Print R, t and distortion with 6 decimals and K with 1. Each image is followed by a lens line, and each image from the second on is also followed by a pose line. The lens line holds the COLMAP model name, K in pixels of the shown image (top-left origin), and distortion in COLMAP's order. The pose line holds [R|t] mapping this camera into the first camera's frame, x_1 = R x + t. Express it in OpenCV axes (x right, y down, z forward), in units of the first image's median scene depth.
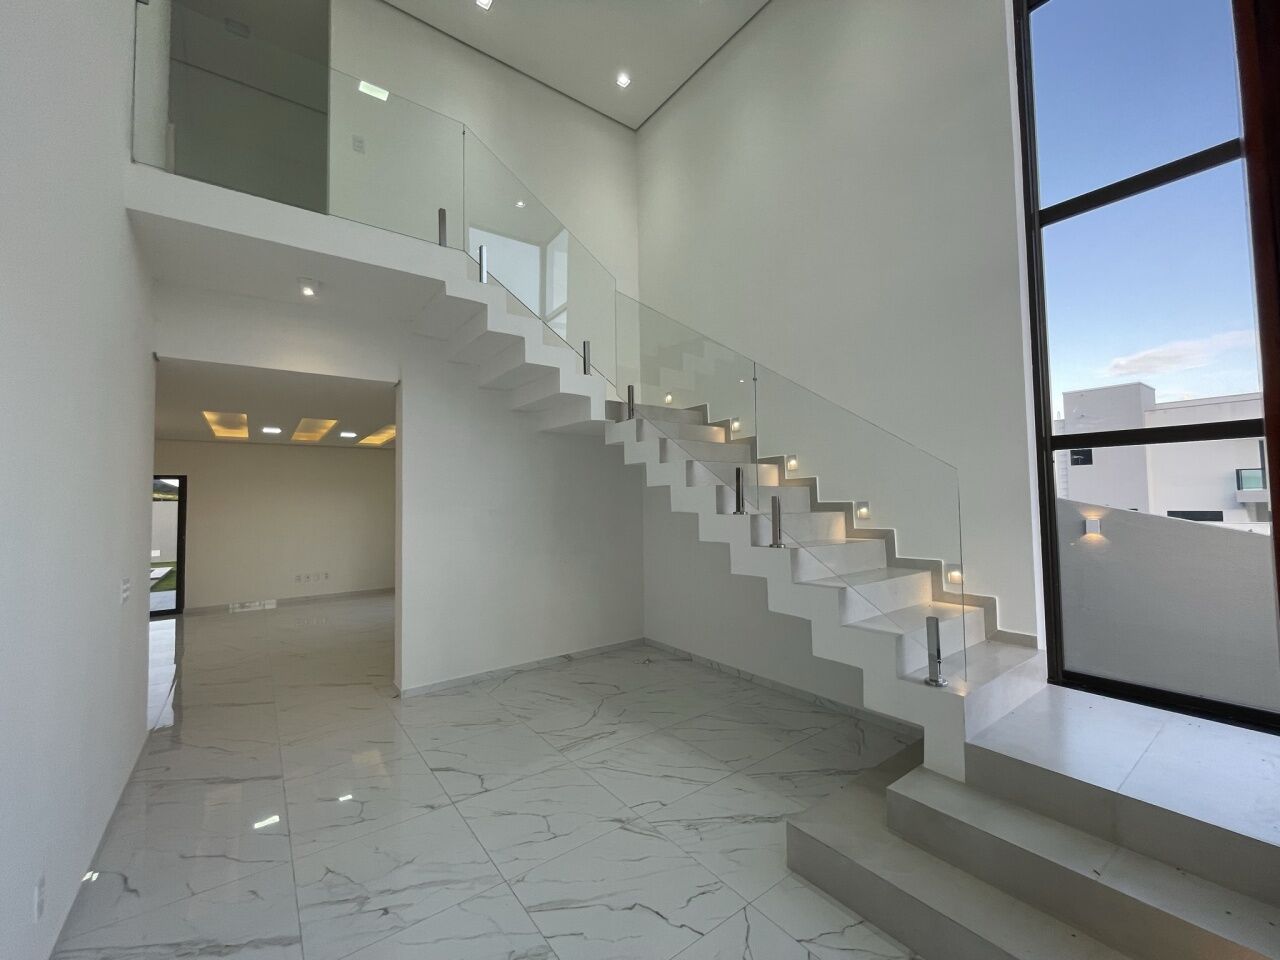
lens RADIAL K [[520.2, 0, 643.9], [0, 520.2, 478.8], [0, 0, 1]] dist [-0.001820, -0.000009]
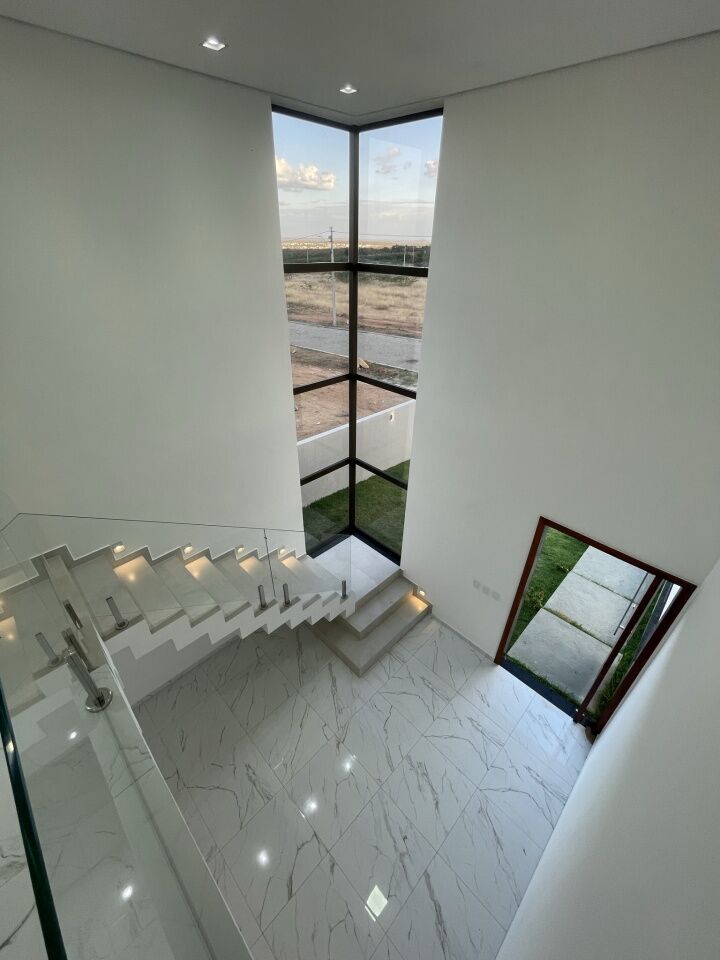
lens RADIAL K [[390.1, 0, 358.7], [0, 390.1, 479.9], [0, 0, 1]] dist [-0.001820, -0.000009]
pose [[-0.137834, -0.511065, 0.848419, -0.935839], [-0.049883, 0.859089, 0.509389, -1.229430], [-0.989198, 0.027890, -0.143905, 1.156608]]
